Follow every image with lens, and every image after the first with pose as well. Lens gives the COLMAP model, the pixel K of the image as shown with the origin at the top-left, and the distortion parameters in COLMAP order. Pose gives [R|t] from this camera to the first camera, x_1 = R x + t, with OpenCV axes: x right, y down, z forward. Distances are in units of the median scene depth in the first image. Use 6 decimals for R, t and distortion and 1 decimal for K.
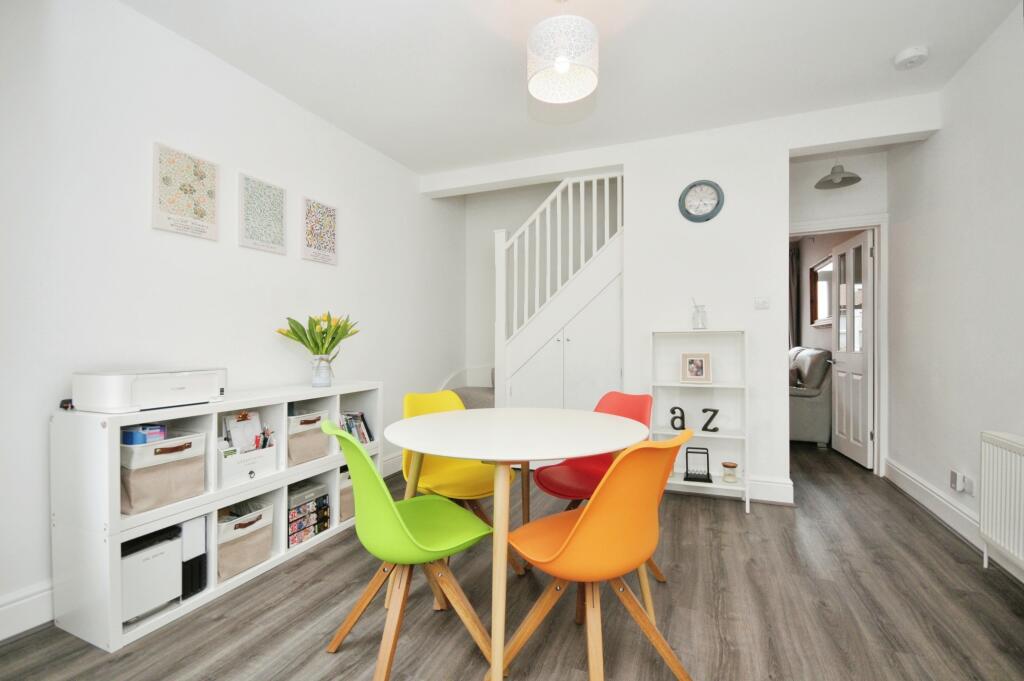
lens RADIAL K [[448.6, 0, 516.0], [0, 448.6, 344.3], [0, 0, 1]] dist [0.000220, 0.000025]
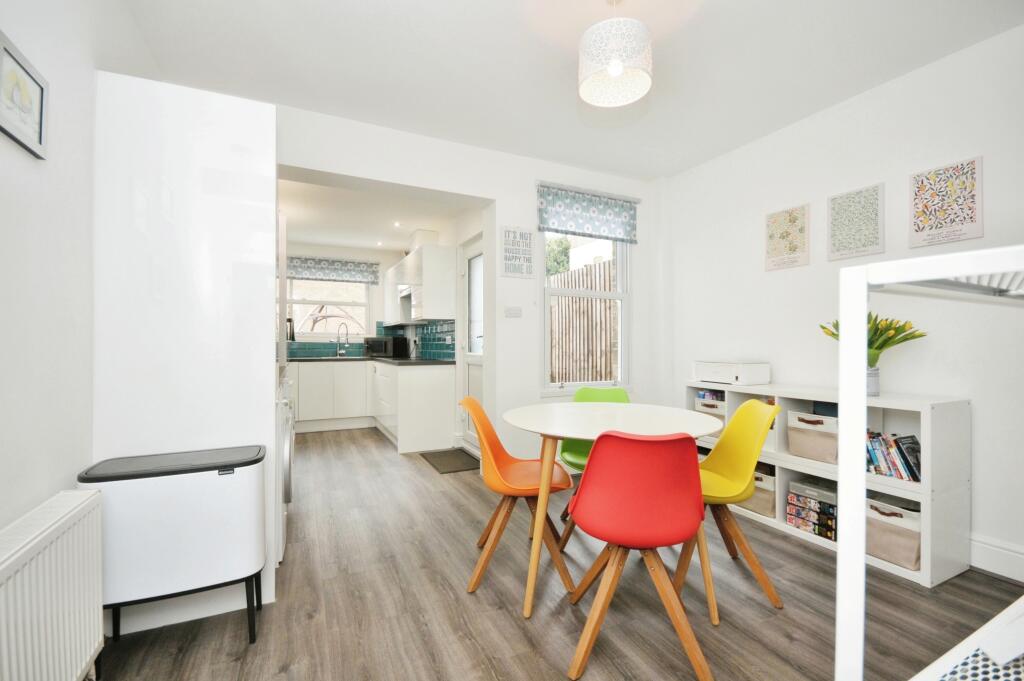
lens RADIAL K [[448.6, 0, 516.0], [0, 448.6, 344.3], [0, 0, 1]] dist [0.000220, 0.000025]
pose [[-0.665587, 0.004417, -0.746307, 0.799446], [-0.002751, 0.999961, 0.008371, -0.015898], [0.746315, 0.007624, -0.665549, 1.212590]]
